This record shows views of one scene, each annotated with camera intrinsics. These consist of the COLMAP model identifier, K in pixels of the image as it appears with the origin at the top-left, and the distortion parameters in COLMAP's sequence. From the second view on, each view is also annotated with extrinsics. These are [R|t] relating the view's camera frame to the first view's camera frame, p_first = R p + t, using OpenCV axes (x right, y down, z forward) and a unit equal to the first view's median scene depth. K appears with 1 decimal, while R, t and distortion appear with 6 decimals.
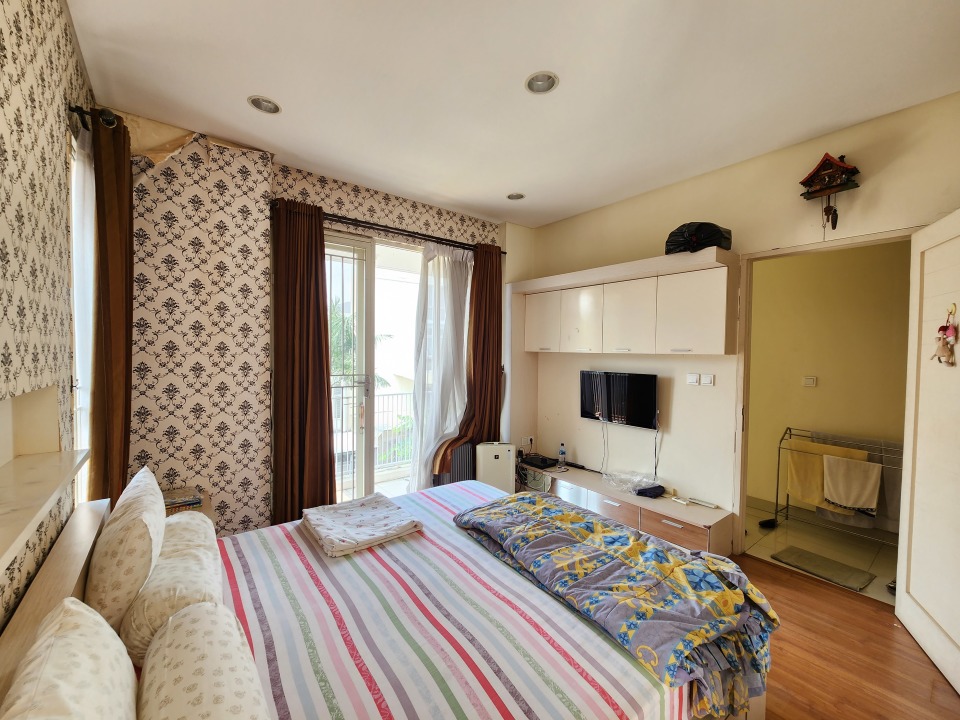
lens RADIAL K [[394.5, 0, 479.1], [0, 394.5, 363.0], [0, 0, 1]] dist [0.007855, -0.003219]
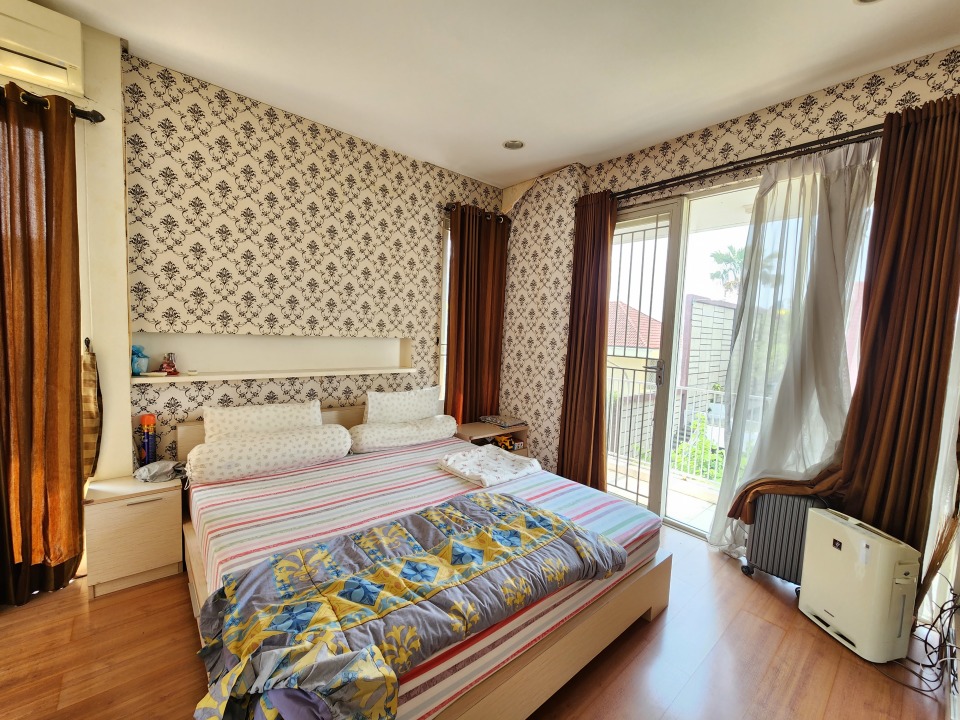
lens RADIAL K [[394.5, 0, 479.1], [0, 394.5, 363.0], [0, 0, 1]] dist [0.007855, -0.003219]
pose [[0.053398, 0.068349, -0.996231, 0.715939], [-0.072901, 0.995259, 0.064375, 0.012811], [0.995909, 0.069189, 0.058127, 0.718017]]
